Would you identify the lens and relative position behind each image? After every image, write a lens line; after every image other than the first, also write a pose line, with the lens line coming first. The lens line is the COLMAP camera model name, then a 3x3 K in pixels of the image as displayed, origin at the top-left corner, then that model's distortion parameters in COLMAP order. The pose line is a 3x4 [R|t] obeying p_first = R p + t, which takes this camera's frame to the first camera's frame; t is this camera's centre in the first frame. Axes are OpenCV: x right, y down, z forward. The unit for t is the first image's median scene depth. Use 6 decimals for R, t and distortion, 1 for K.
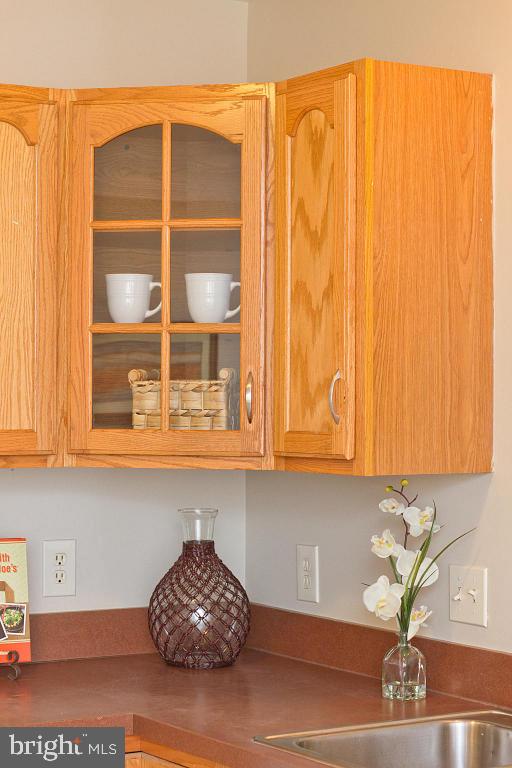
lens RADIAL K [[1792.9, 0, 256.0], [0, 1792.9, 384.0], [0, 0, 1]] dist [-0.067445, -0.244312]
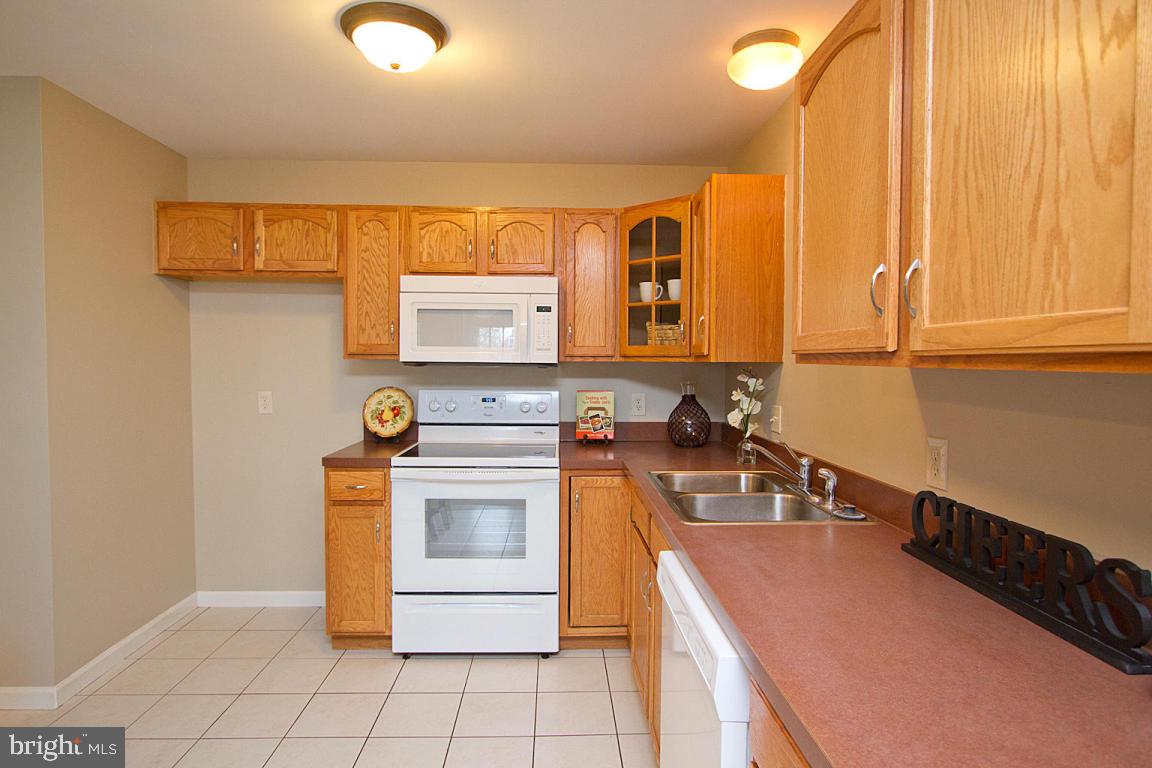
lens RADIAL K [[633.4, 0, 575.7], [0, 633.4, 387.0], [0, 0, 1]] dist [-0.017636, 0.001614]
pose [[0.865063, 0.020228, -0.501256, 0.291729], [0.001995, 0.999040, 0.043760, 0.044412], [0.501660, -0.038855, 0.864192, 0.212285]]
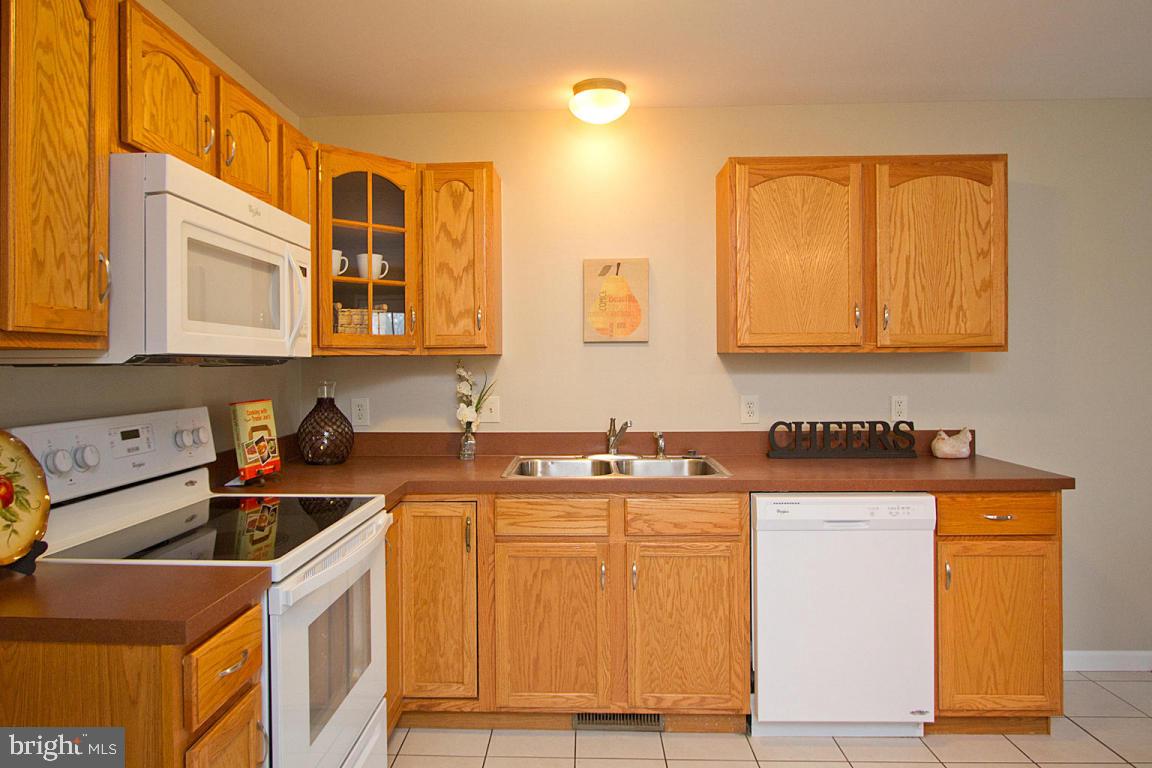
lens RADIAL K [[705.3, 0, 553.7], [0, 705.3, 359.1], [0, 0, 1]] dist [-0.019162, 0.003381]
pose [[0.565857, -0.008831, 0.824456, -0.562980], [0.006537, 0.999959, 0.006224, 0.048977], [-0.824477, 0.001867, 0.565892, 0.425830]]
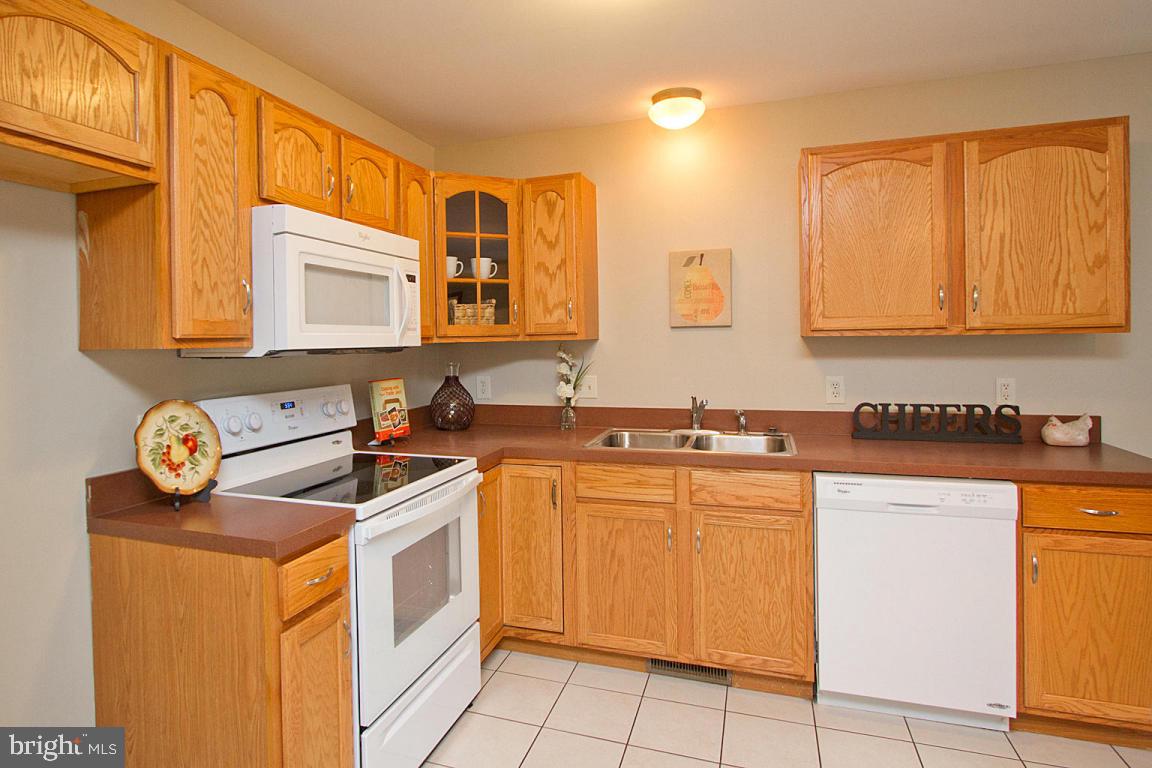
lens RADIAL K [[642.8, 0, 520.0], [0, 642.8, 342.2], [0, 0, 1]] dist [-0.018027, 0.001900]
pose [[0.791916, -0.025387, 0.610102, -0.520709], [0.019968, 0.999678, 0.015680, 0.036426], [-0.610304, -0.000235, 0.792168, 0.319577]]
